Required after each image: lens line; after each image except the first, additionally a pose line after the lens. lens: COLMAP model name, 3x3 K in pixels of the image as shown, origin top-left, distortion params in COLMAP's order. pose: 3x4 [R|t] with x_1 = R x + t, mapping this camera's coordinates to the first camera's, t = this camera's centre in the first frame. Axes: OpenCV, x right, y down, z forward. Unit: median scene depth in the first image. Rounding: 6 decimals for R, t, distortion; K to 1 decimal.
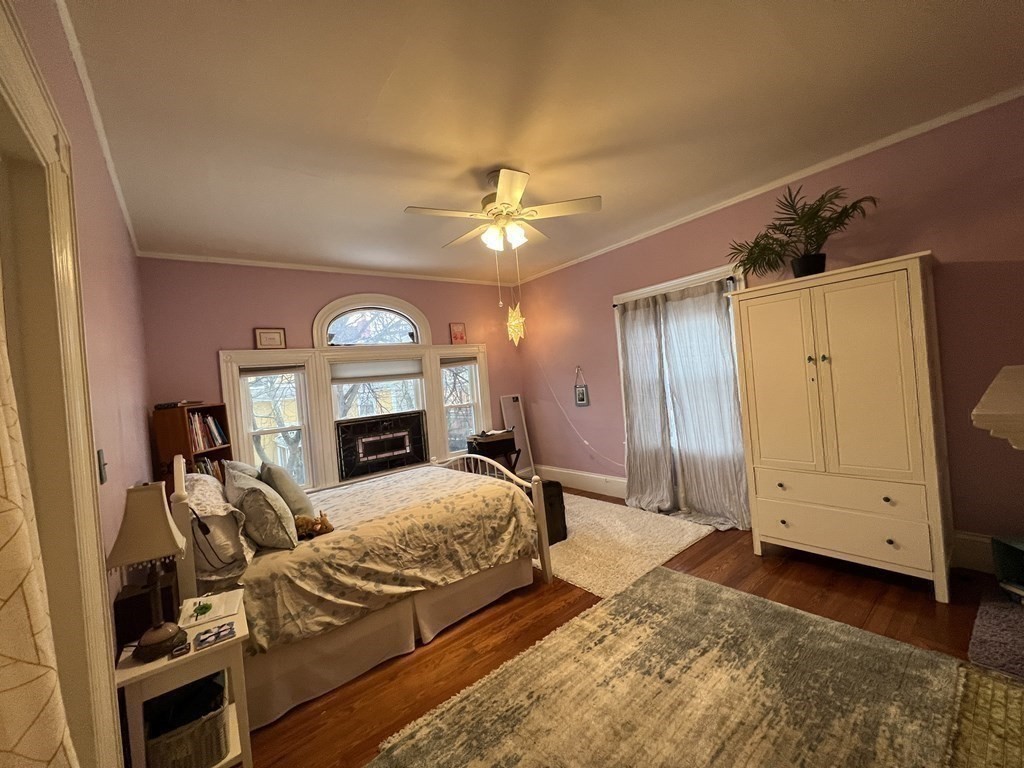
lens RADIAL K [[410.0, 0, 511.0], [0, 410.0, 380.1], [0, 0, 1]] dist [-0.002178, 0.000144]
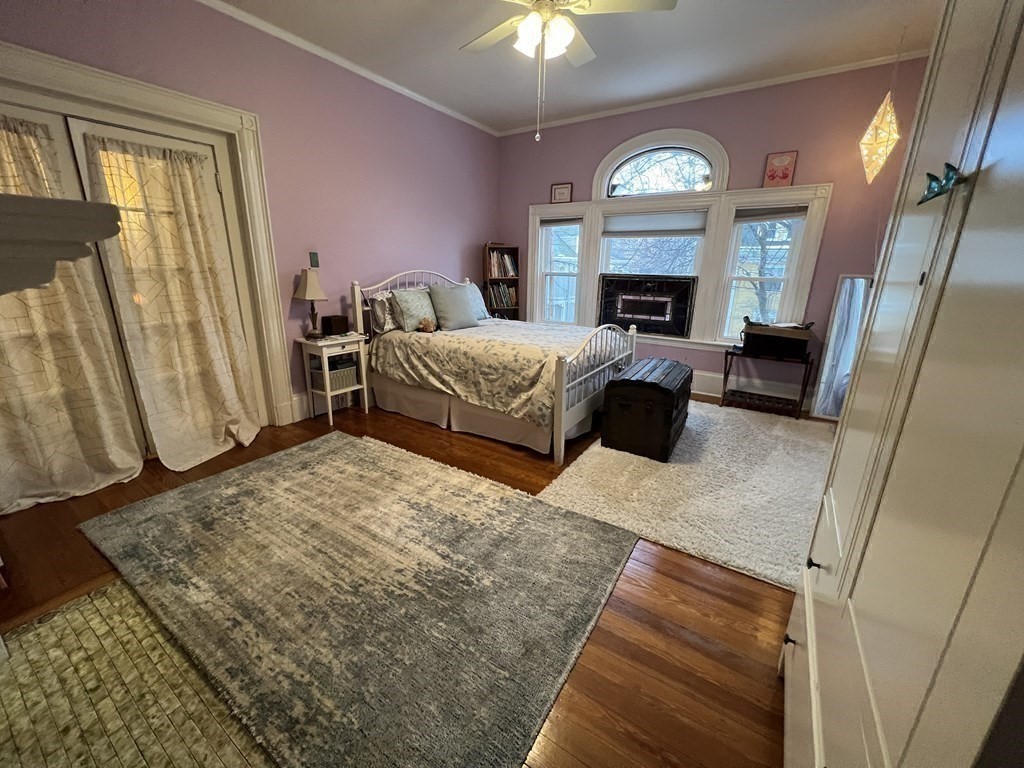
lens RADIAL K [[410.0, 0, 510.3], [0, 410.0, 381.8], [0, 0, 1]] dist [-0.002178, 0.000144]
pose [[0.310013, 0.355929, -0.881593, 0.903820], [-0.045215, 0.931748, 0.360278, -0.020551], [0.949657, -0.071830, 0.304947, 0.684189]]
